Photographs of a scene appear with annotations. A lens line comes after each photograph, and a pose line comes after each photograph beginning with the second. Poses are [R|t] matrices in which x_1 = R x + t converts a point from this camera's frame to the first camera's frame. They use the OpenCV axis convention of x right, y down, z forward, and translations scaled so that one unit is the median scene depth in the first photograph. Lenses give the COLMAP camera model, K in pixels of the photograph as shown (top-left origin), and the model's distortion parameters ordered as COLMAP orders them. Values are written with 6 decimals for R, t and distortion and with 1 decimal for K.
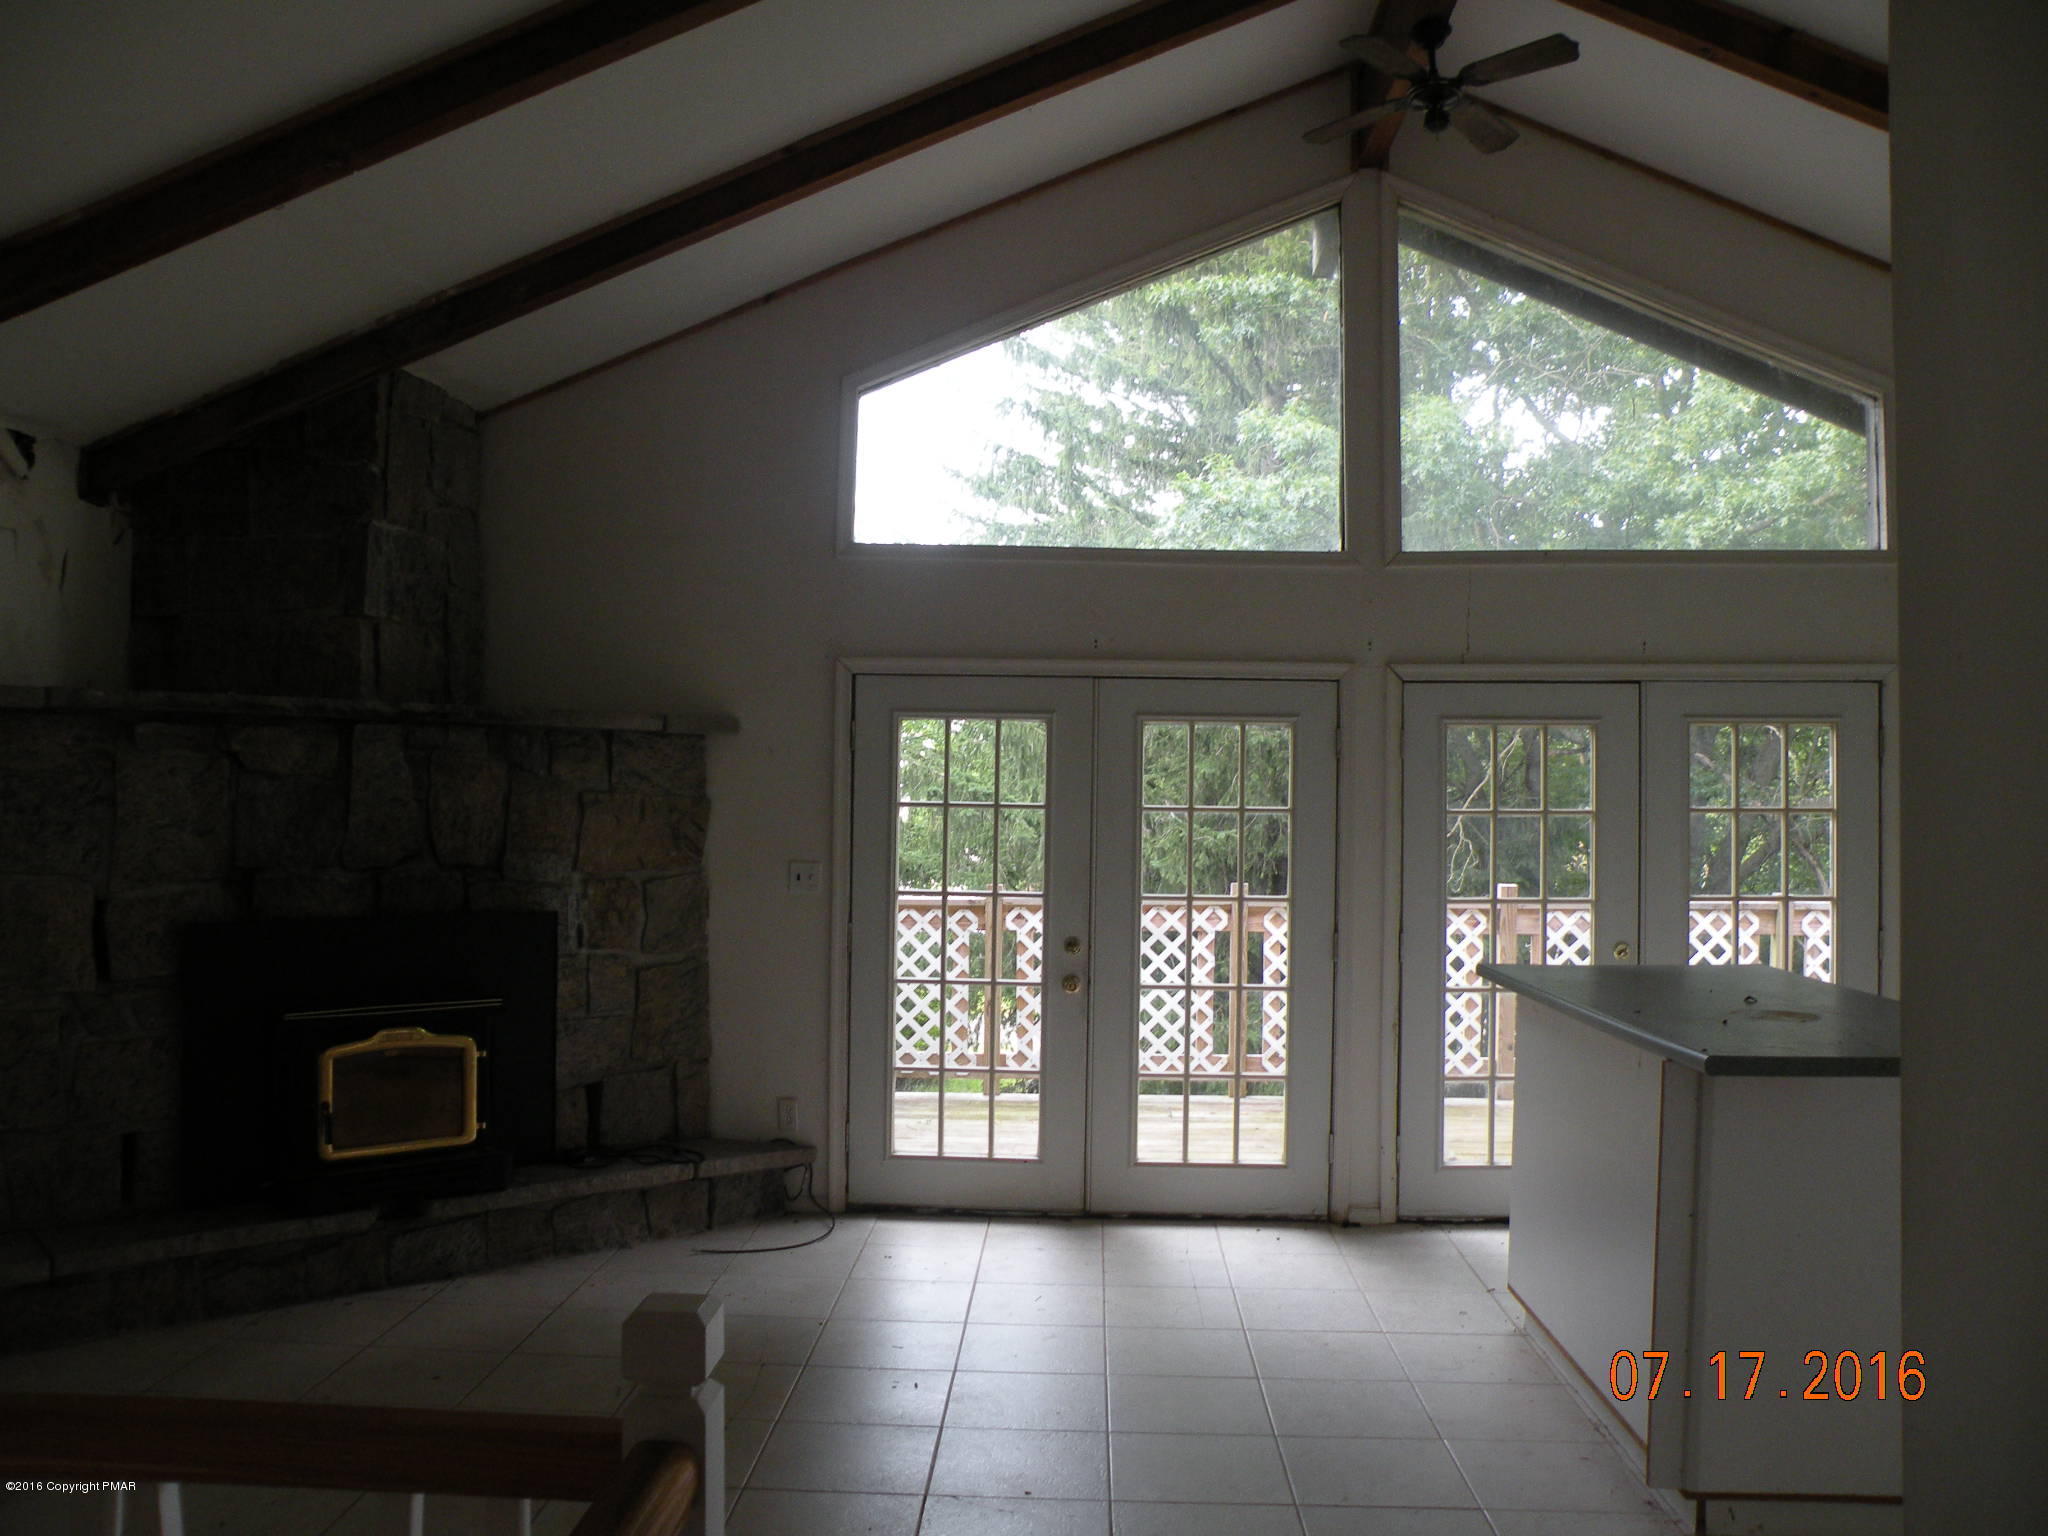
lens RADIAL K [[1685.2, 0, 1024.0], [0, 1685.2, 768.0], [0, 0, 1]] dist [-0.151872, 0.174761]
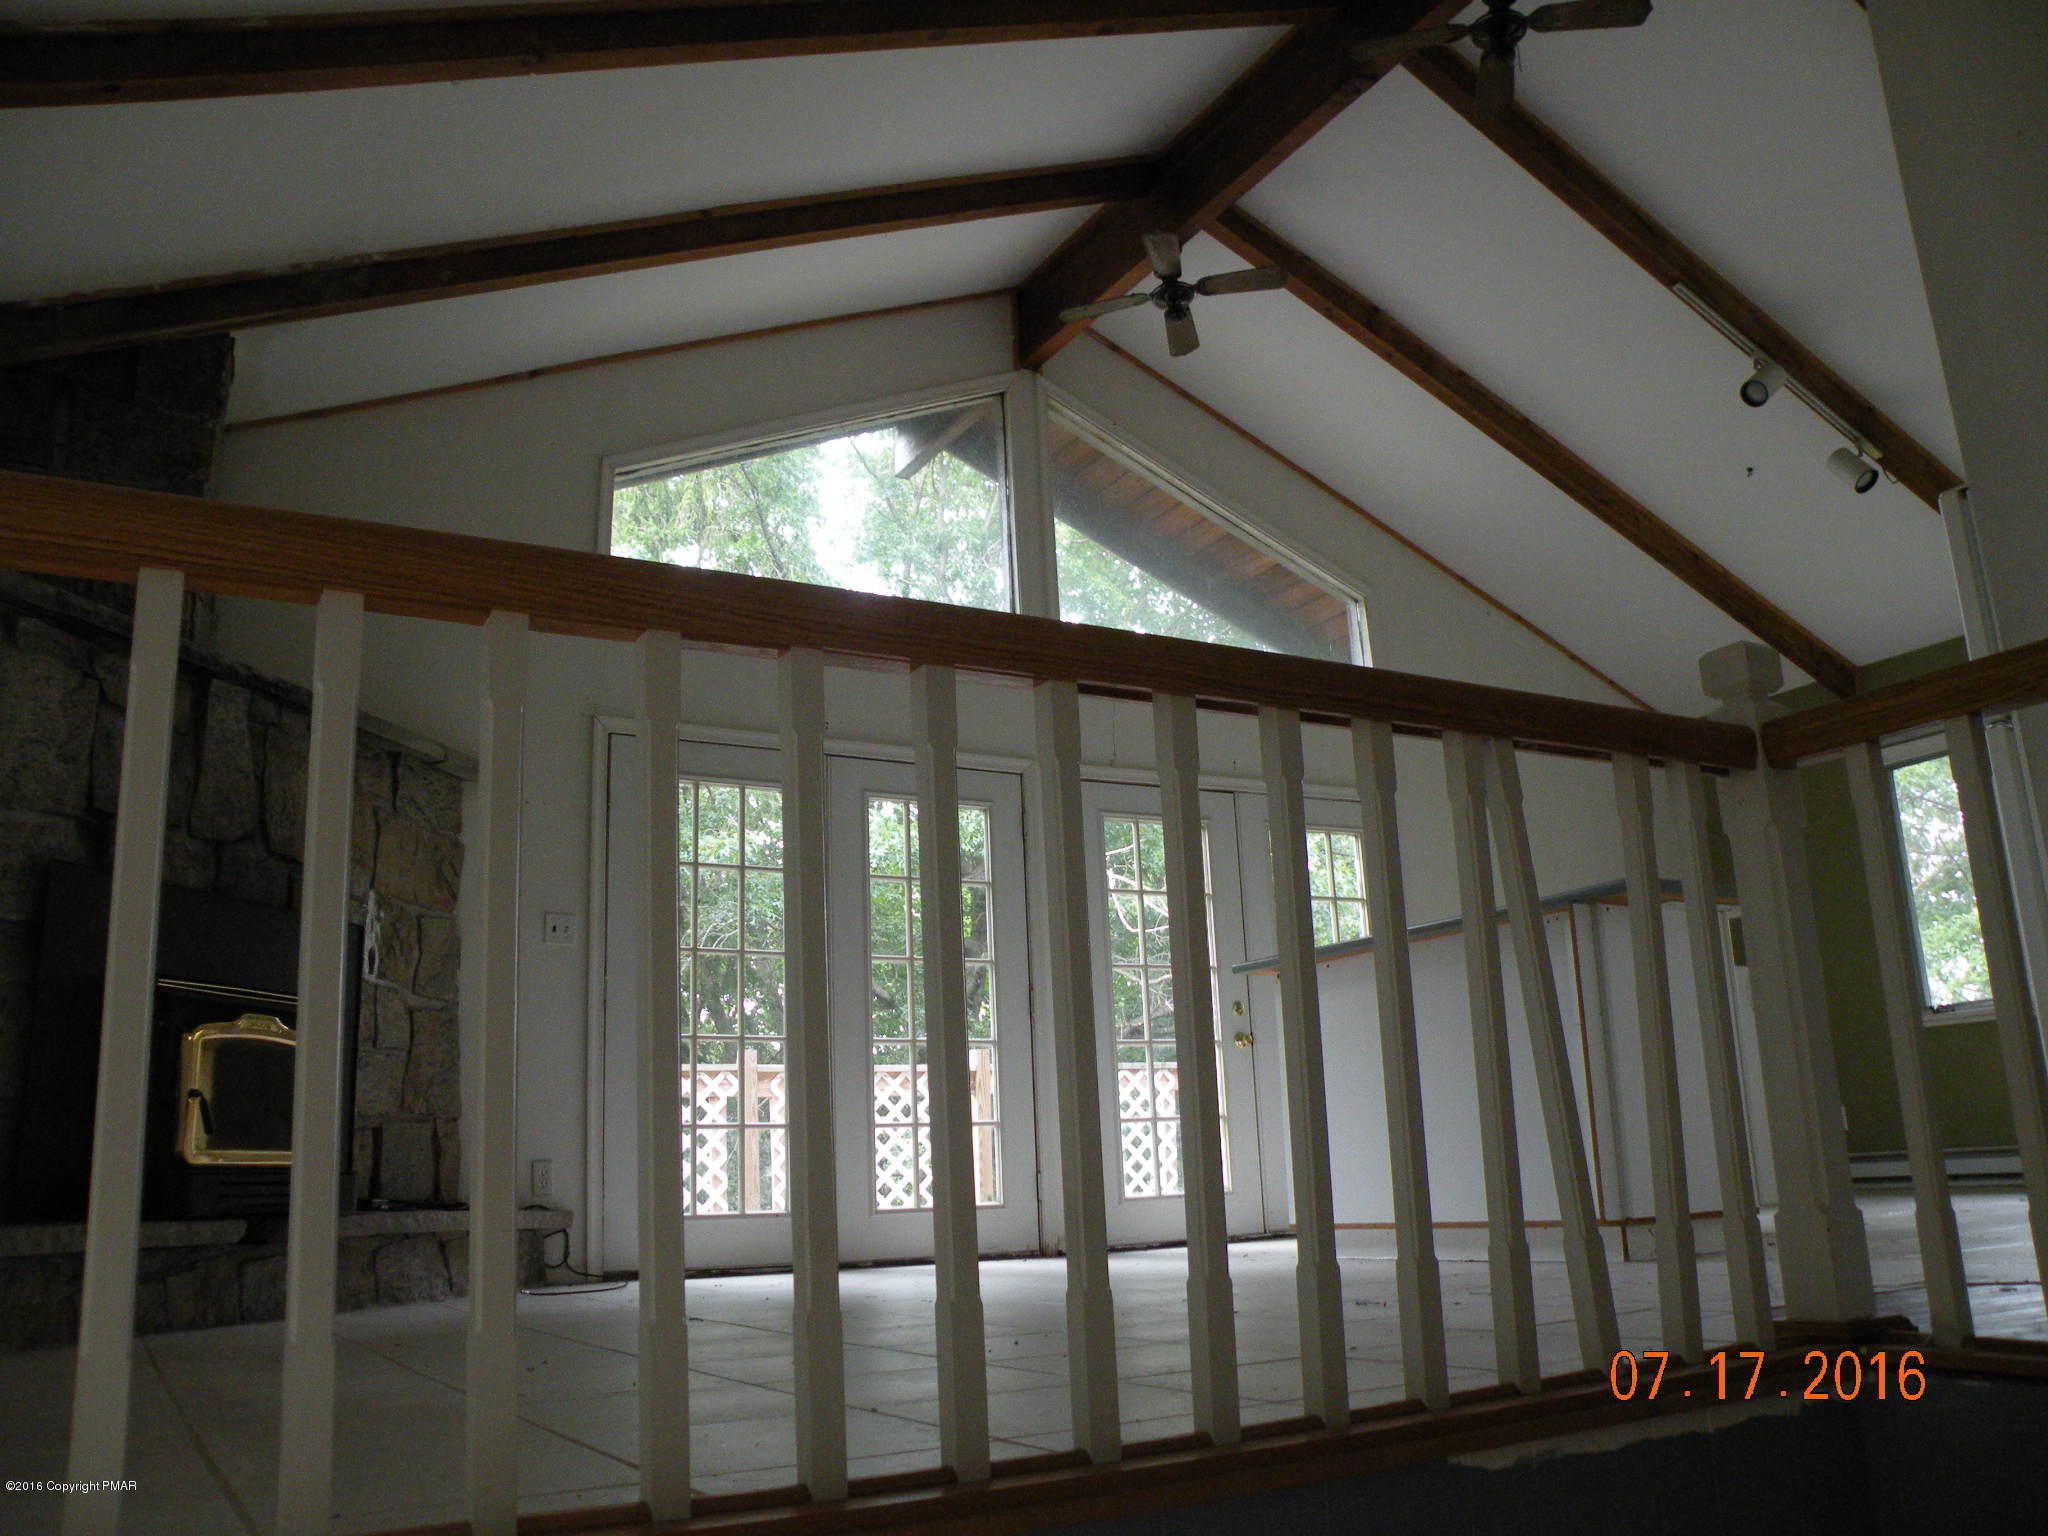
lens RADIAL K [[1685.2, 0, 1024.0], [0, 1685.2, 768.0], [0, 0, 1]] dist [-0.151872, 0.174761]
pose [[0.844573, 0.082246, 0.529087, -0.437943], [0.044974, 0.973744, -0.223160, 0.209101], [-0.533549, 0.212270, 0.818698, 0.044291]]
